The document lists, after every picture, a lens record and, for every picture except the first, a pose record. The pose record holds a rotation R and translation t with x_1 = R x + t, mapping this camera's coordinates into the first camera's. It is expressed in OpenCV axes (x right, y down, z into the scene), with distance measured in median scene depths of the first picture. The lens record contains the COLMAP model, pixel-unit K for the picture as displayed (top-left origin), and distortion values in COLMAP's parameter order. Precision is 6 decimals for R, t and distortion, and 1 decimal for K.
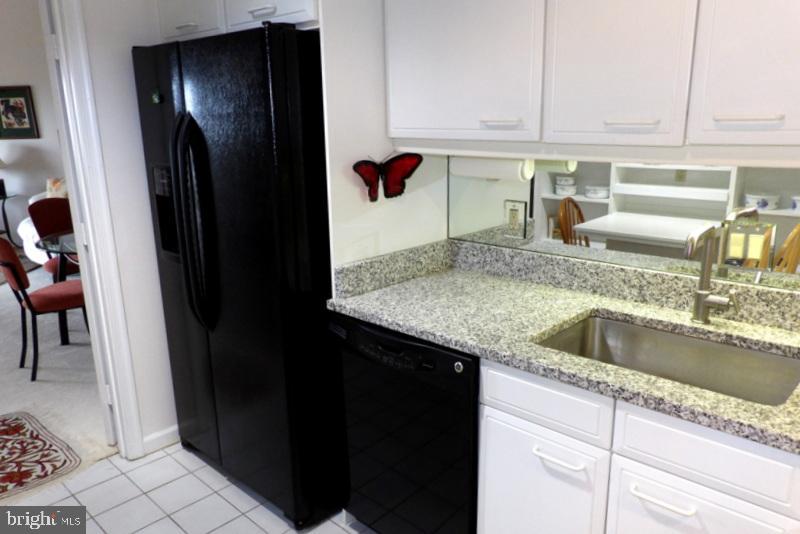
lens RADIAL K [[585.5, 0, 400.2], [0, 585.5, 269.2], [0, 0, 1]] dist [-0.014145, -0.003287]
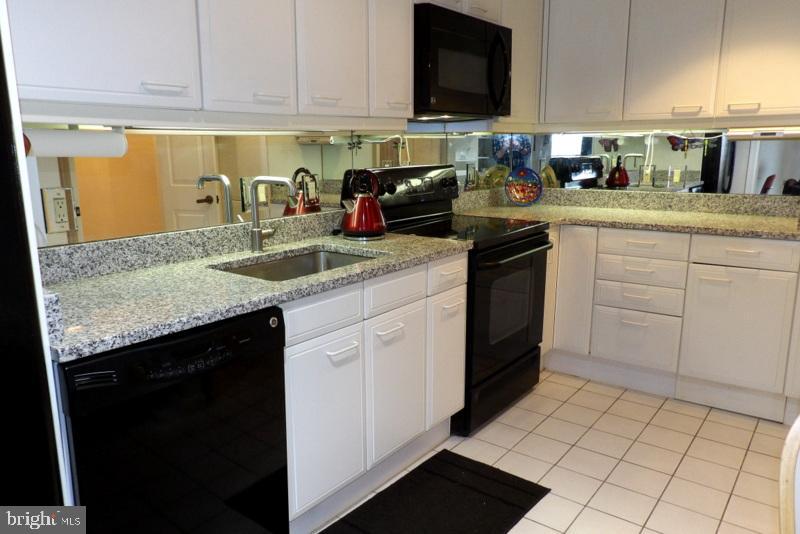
lens RADIAL K [[585.5, 0, 399.9], [0, 585.5, 265.5], [0, 0, 1]] dist [-0.014145, -0.003287]
pose [[-0.114325, -0.178636, 0.977251, -0.799541], [0.243955, 0.948531, 0.201926, -0.070210], [-0.963024, 0.261490, -0.064862, 0.726449]]
